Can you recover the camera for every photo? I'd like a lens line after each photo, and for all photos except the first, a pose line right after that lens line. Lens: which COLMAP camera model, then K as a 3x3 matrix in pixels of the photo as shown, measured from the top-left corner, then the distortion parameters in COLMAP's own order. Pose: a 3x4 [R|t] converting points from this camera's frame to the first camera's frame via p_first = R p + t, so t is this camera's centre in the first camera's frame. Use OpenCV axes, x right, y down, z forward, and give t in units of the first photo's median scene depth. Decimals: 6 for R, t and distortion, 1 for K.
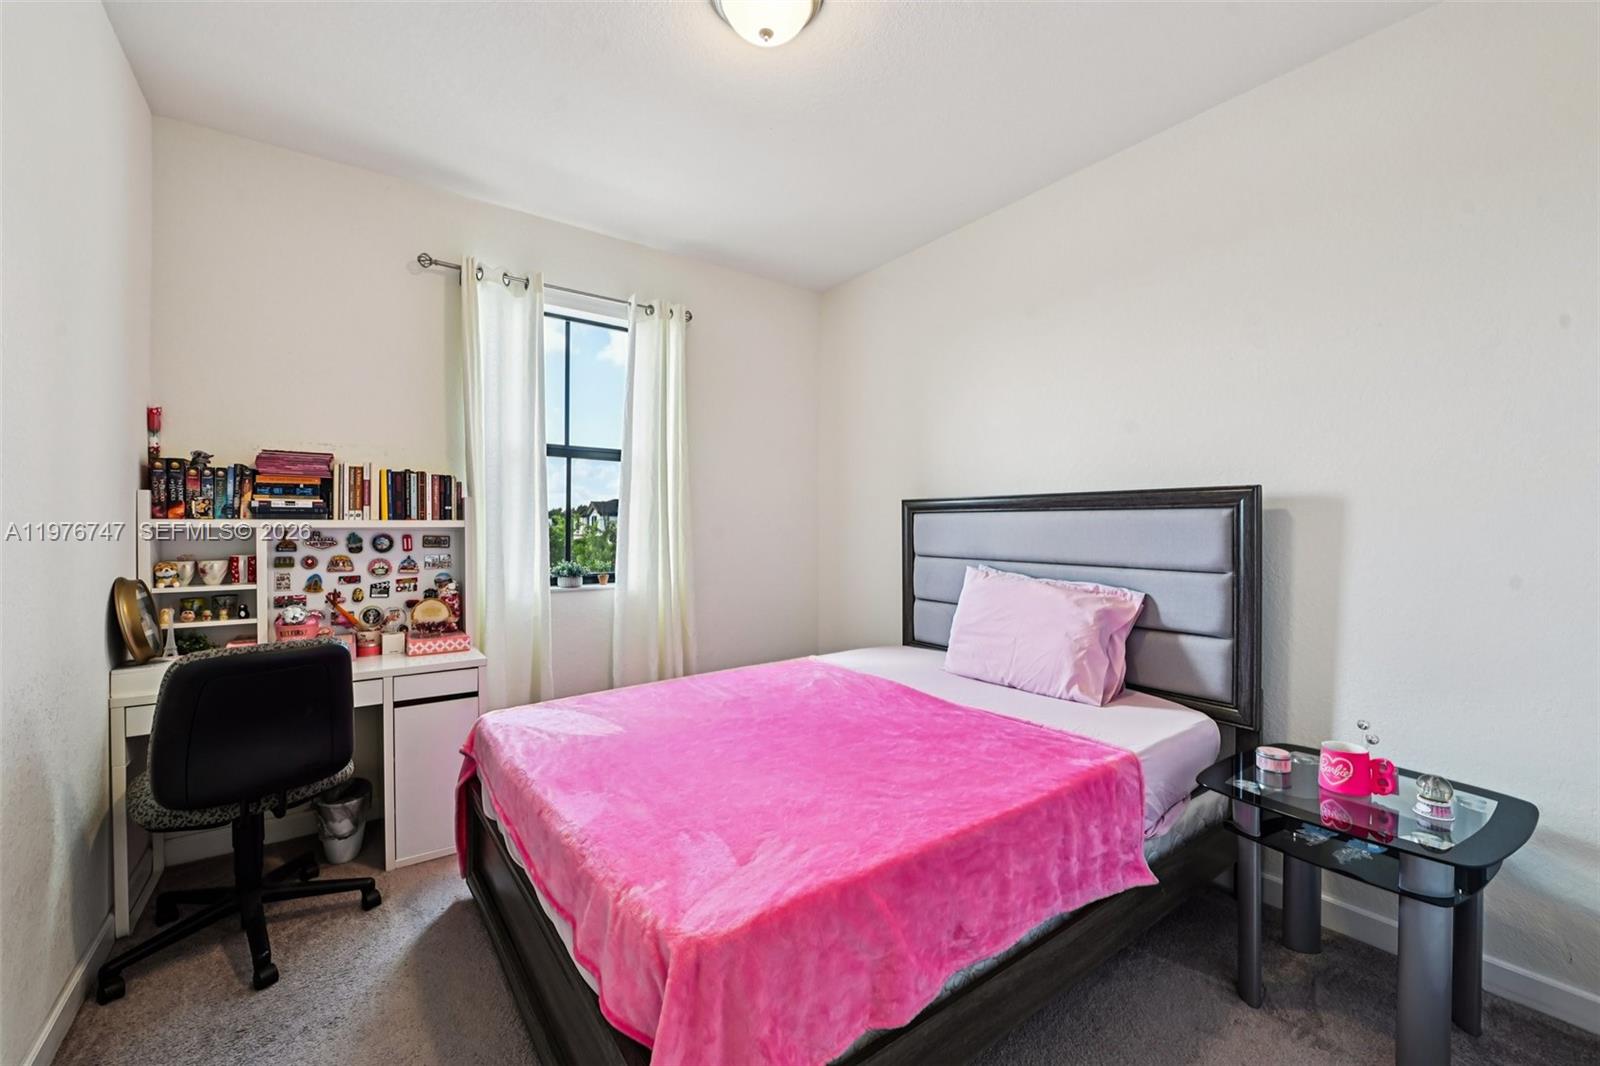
lens RADIAL K [[636.6, 0, 806.3], [0, 636.6, 525.9], [0, 0, 1]] dist [-0.000405, -0.002903]
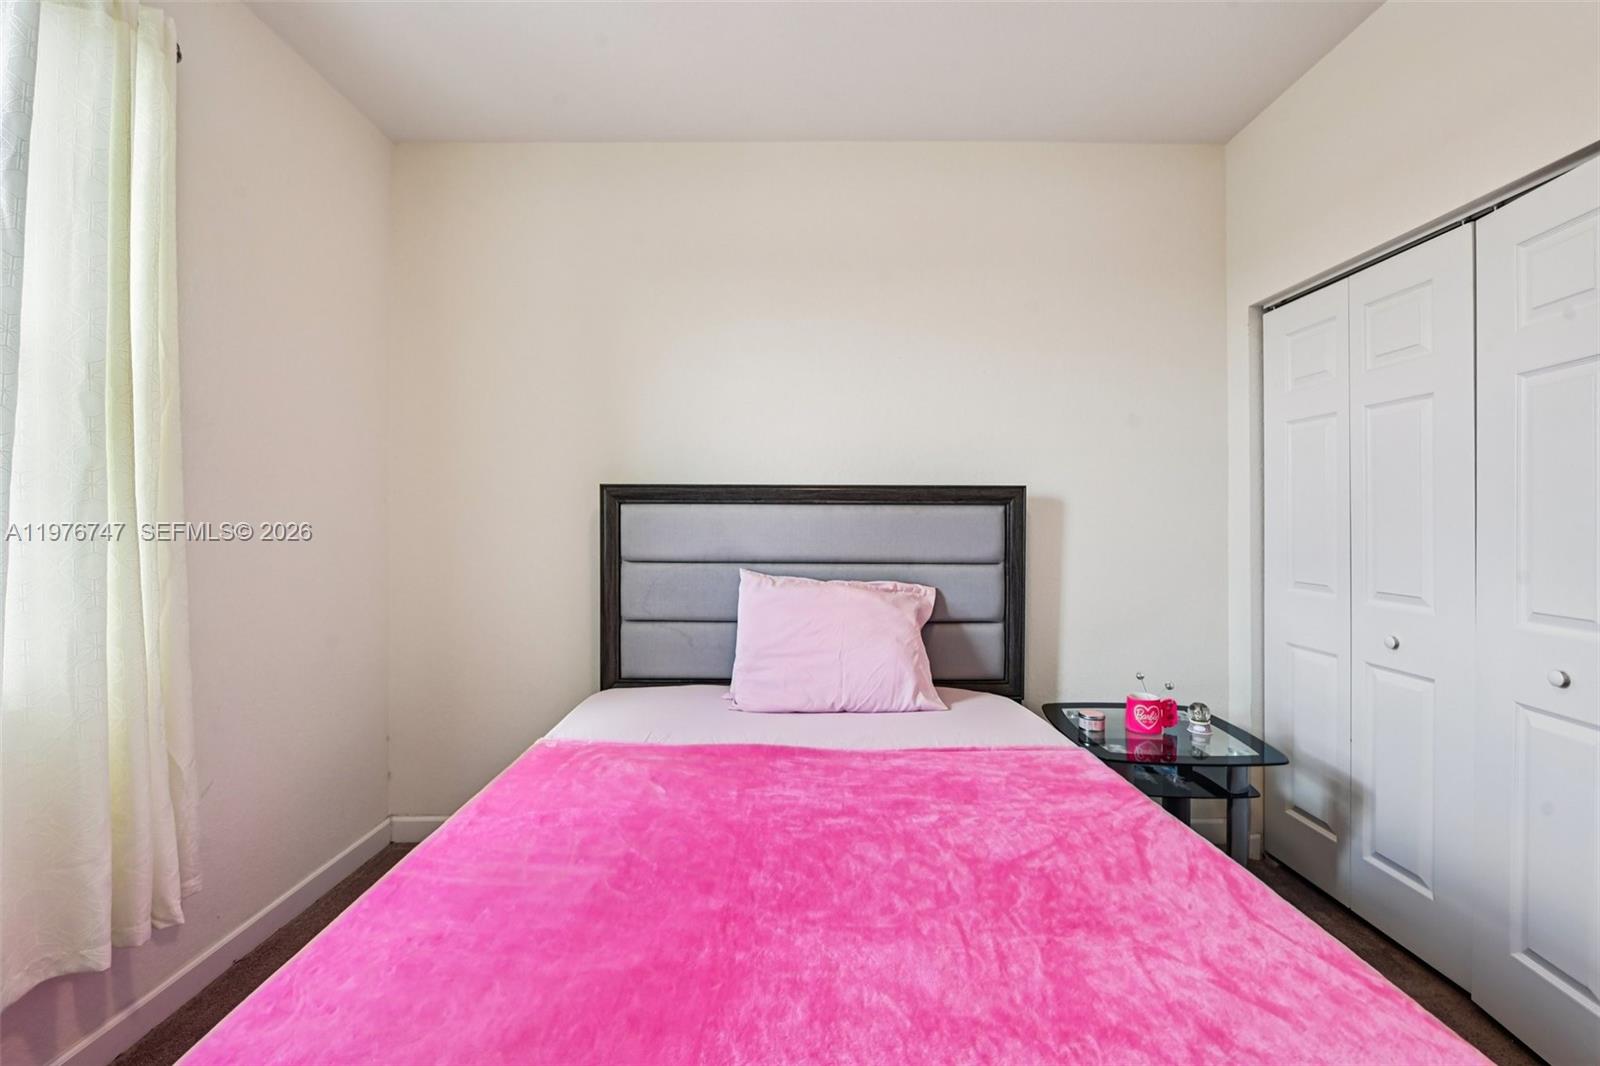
lens RADIAL K [[636.6, 0, 806.3], [0, 636.6, 525.9], [0, 0, 1]] dist [-0.000405, -0.002903]
pose [[0.593471, -0.006885, 0.804826, -0.405675], [-0.001668, 0.999951, 0.009784, -0.002238], [-0.804854, -0.007149, 0.593430, 0.563466]]
